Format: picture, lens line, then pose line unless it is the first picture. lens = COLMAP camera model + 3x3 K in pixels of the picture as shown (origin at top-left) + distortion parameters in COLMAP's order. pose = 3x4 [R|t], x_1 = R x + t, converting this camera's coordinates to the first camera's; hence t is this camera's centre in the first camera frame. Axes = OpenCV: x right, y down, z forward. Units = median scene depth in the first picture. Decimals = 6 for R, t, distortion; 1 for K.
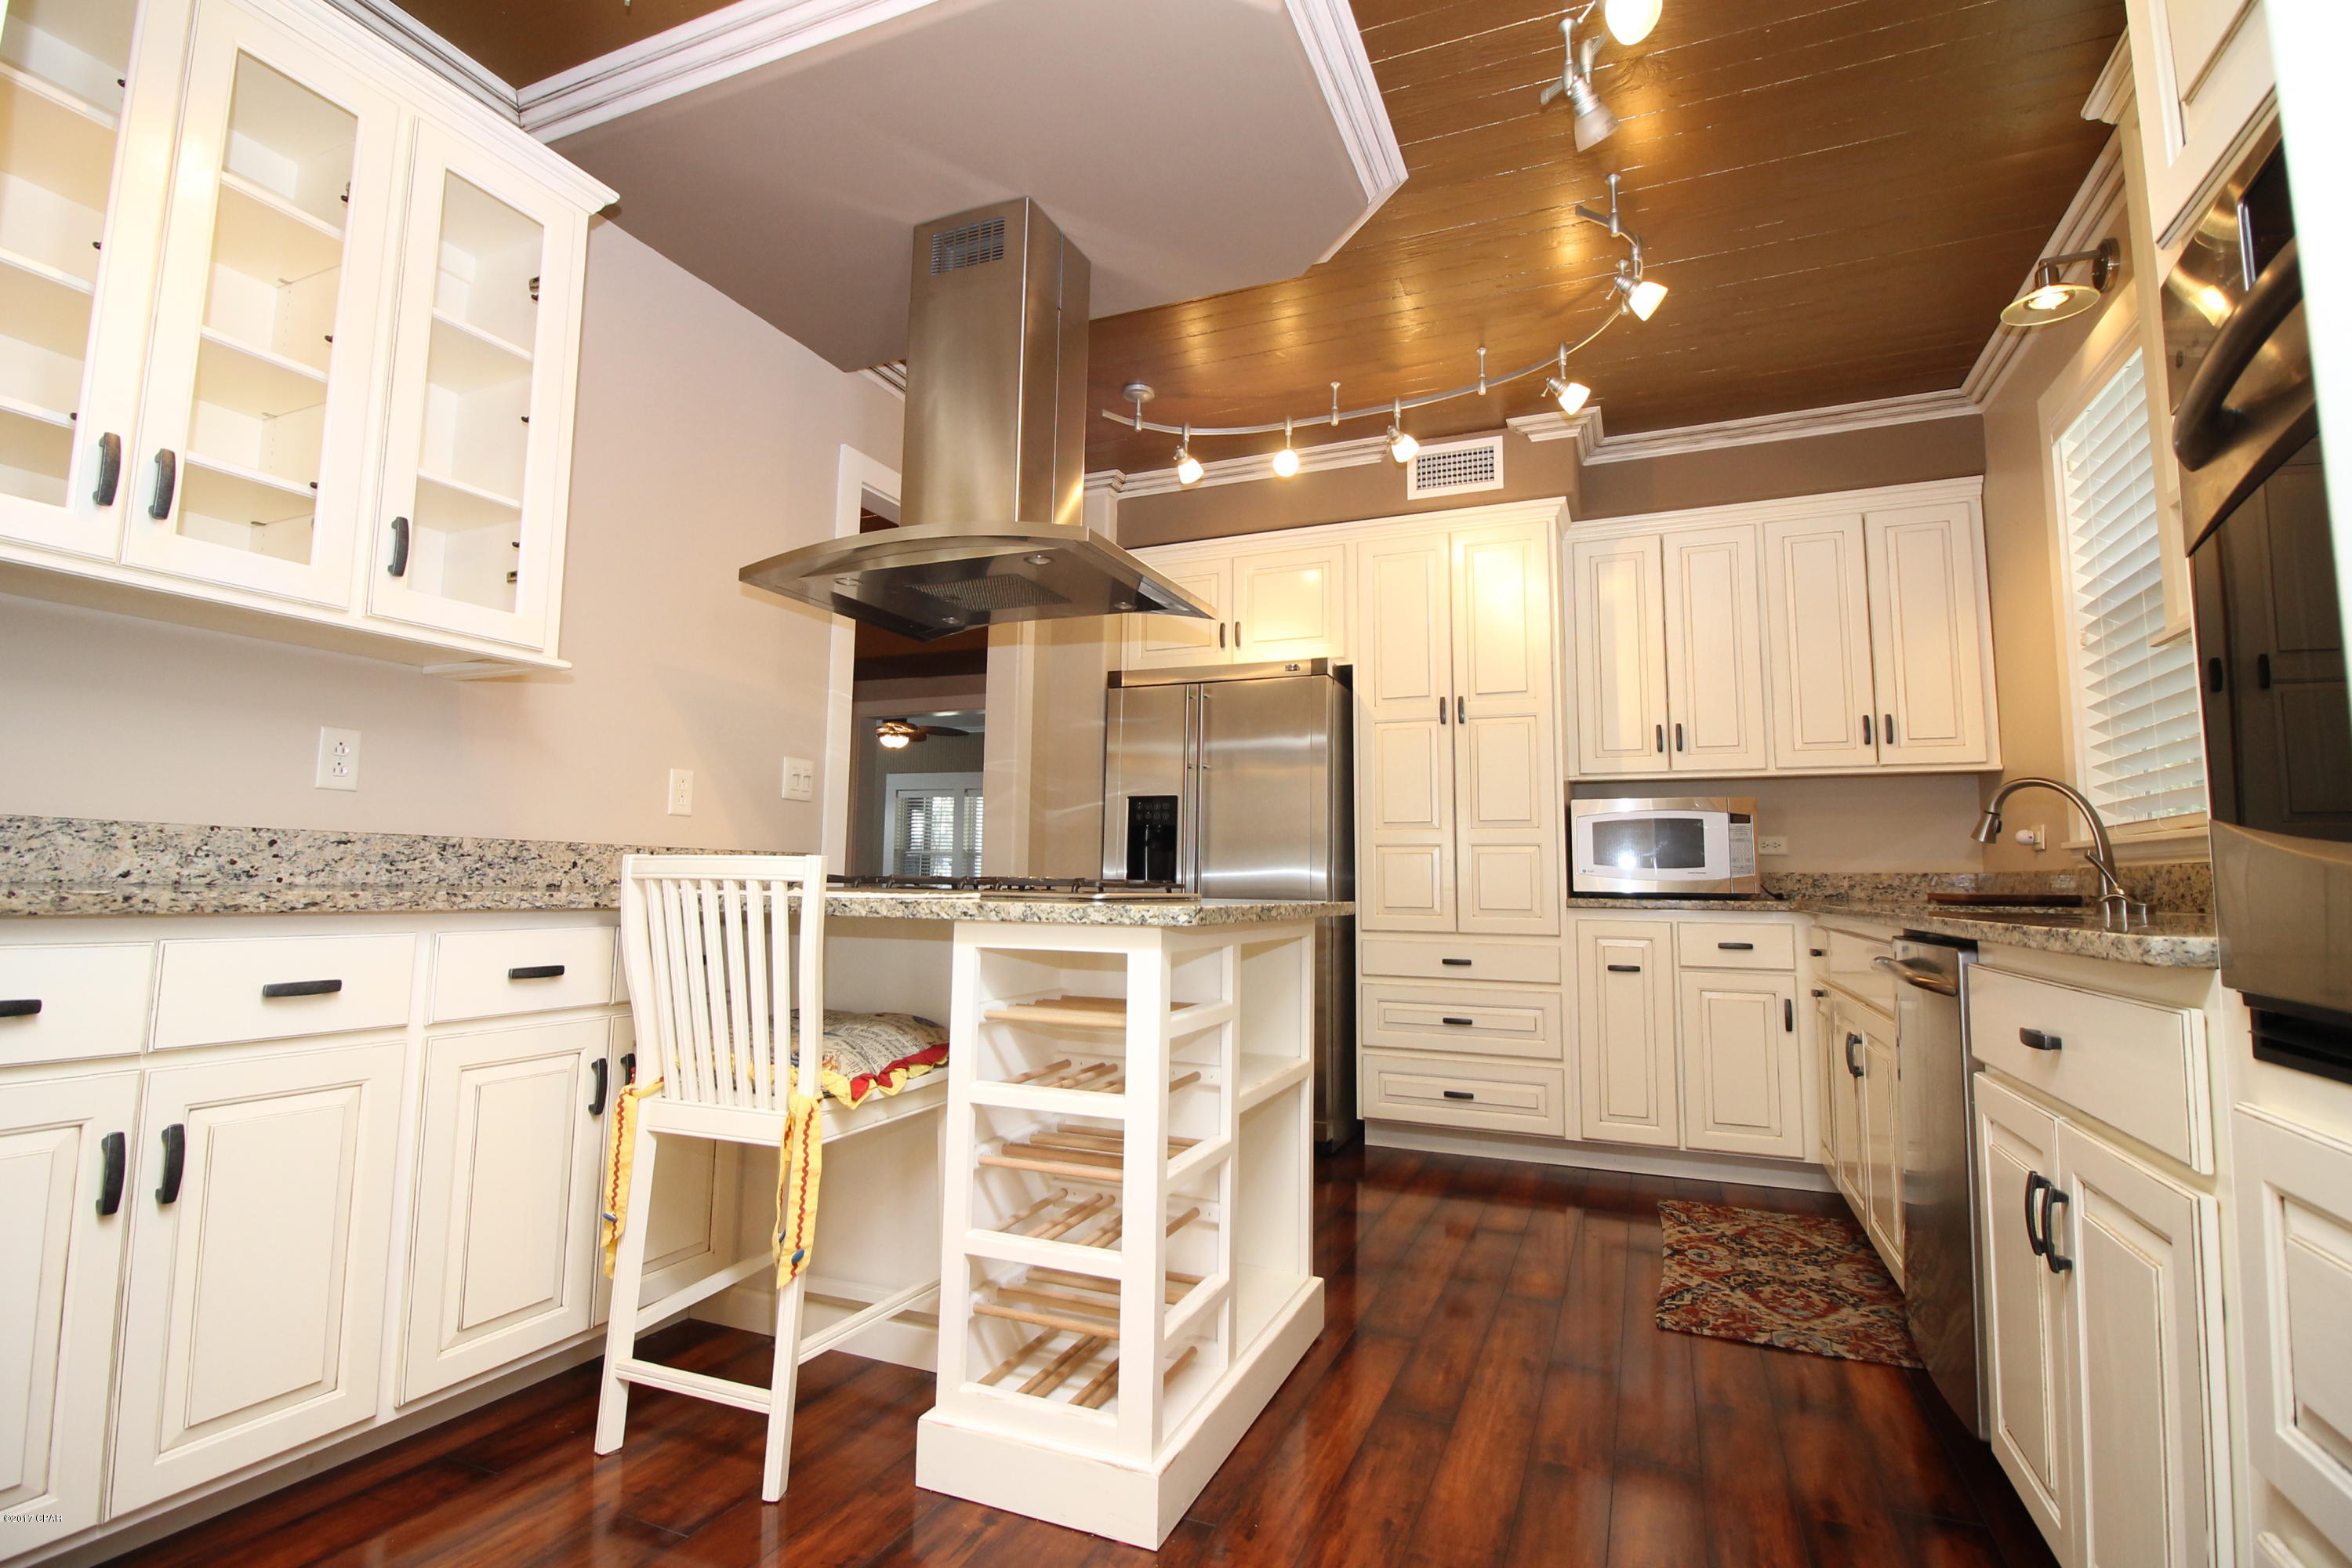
lens RADIAL K [[1108.9, 0, 1178.6], [0, 1108.9, 772.2], [0, 0, 1]] dist [-0.007333, -0.008884]
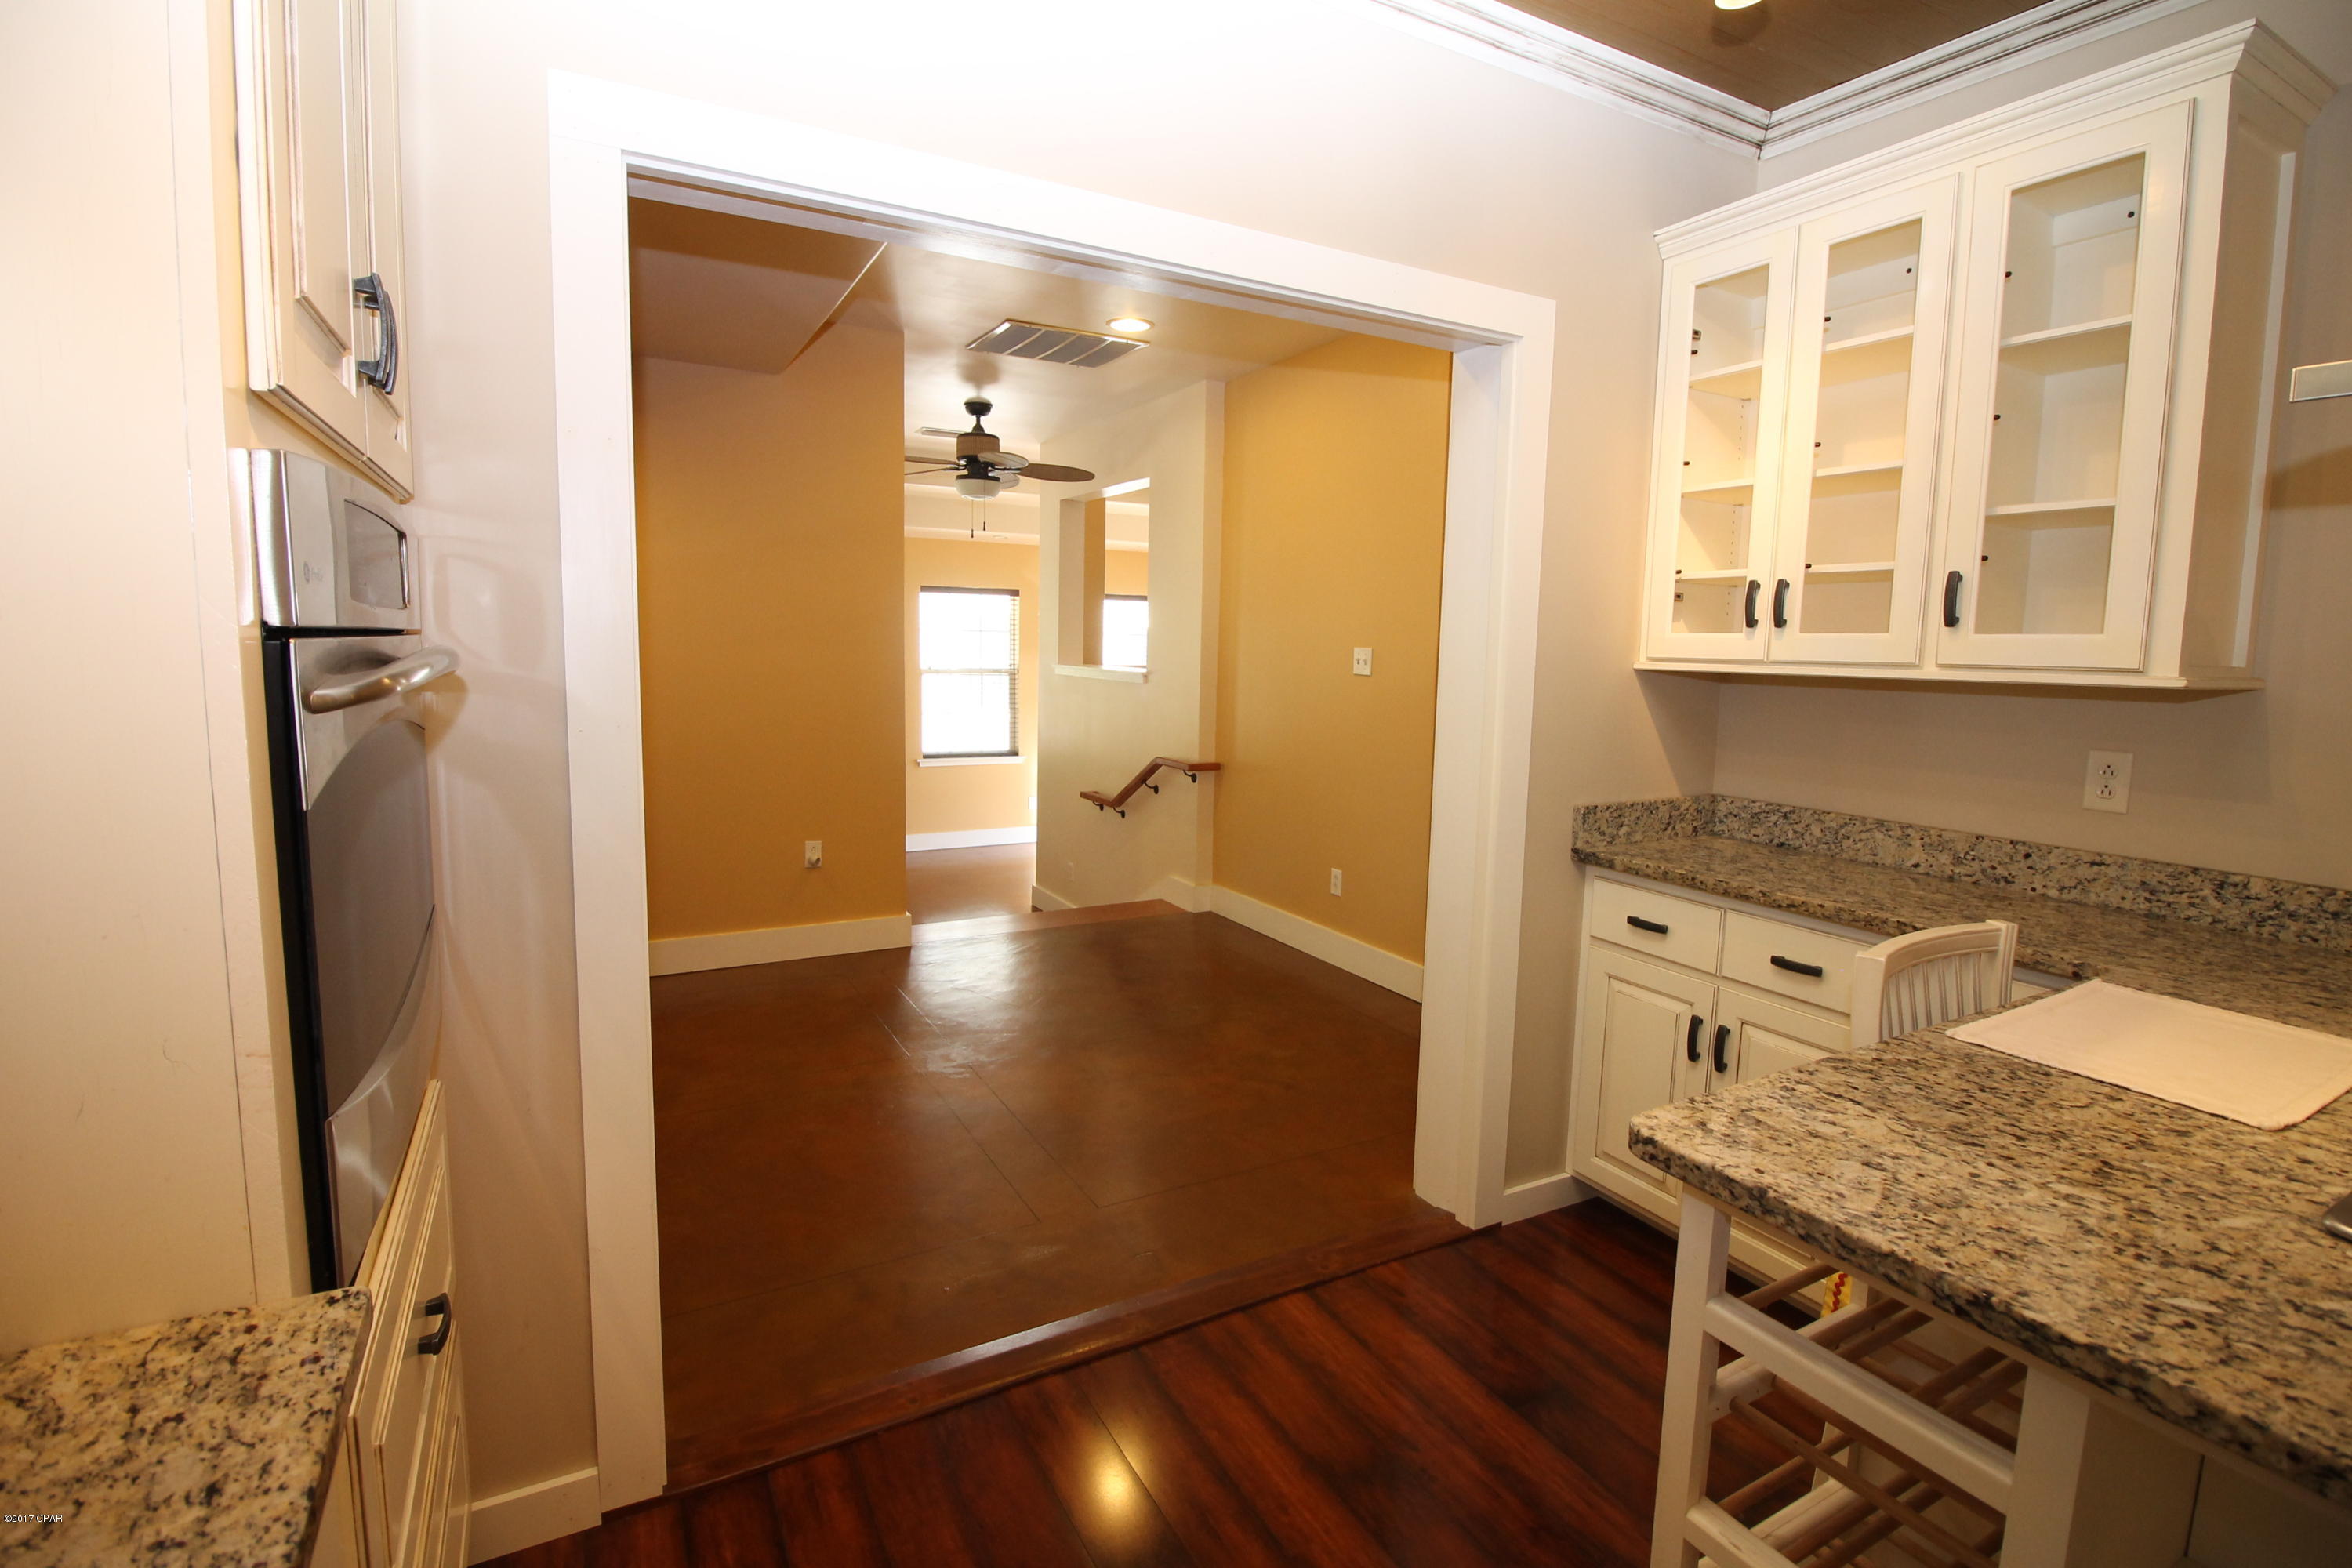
lens RADIAL K [[1108.9, 0, 1175.5], [0, 1108.9, 772.7], [0, 0, 1]] dist [-0.007333, -0.008884]
pose [[-0.615900, 0.067120, -0.784960, 0.598688], [0.049066, 0.997698, 0.046812, -0.117303], [0.786295, -0.009683, -0.617775, 1.018334]]
